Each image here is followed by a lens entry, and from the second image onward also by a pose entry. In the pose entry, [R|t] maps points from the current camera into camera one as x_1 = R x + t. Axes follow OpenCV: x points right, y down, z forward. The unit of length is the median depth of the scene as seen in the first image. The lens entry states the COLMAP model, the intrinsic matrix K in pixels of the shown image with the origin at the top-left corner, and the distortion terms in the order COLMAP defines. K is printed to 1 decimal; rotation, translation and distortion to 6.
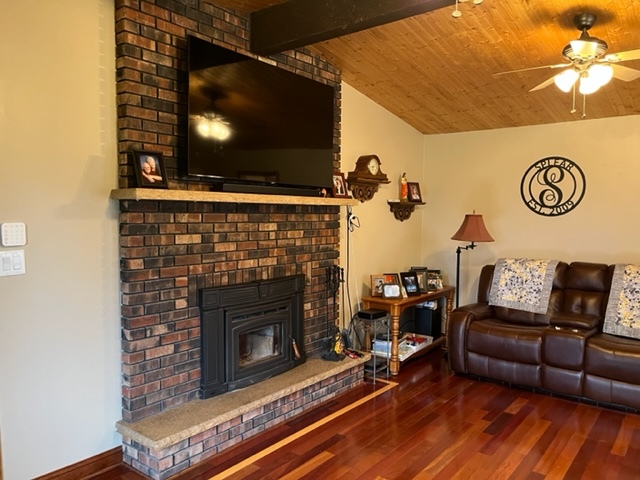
lens RADIAL K [[485.3, 0, 318.2], [0, 485.3, 236.1], [0, 0, 1]] dist [0.059934, -0.075702]
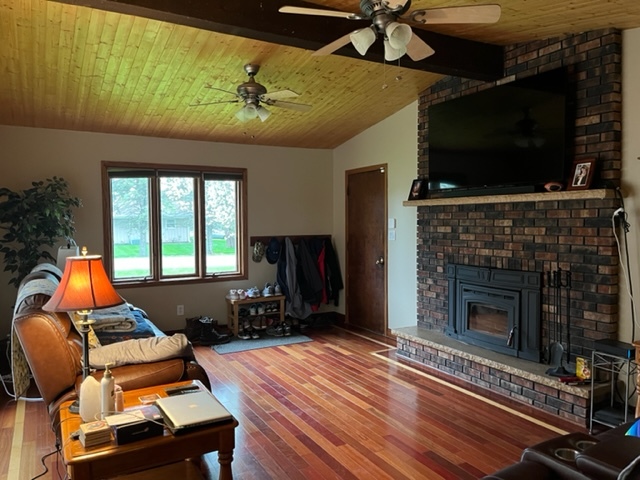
lens RADIAL K [[485.3, 0, 319.2], [0, 485.3, 243.5], [0, 0, 1]] dist [0.059934, -0.075702]
pose [[-0.381979, 0.037037, -0.923429, 1.173402], [-0.042894, 0.997409, 0.057748, -0.019287], [0.923175, 0.061668, -0.379400, 1.074166]]
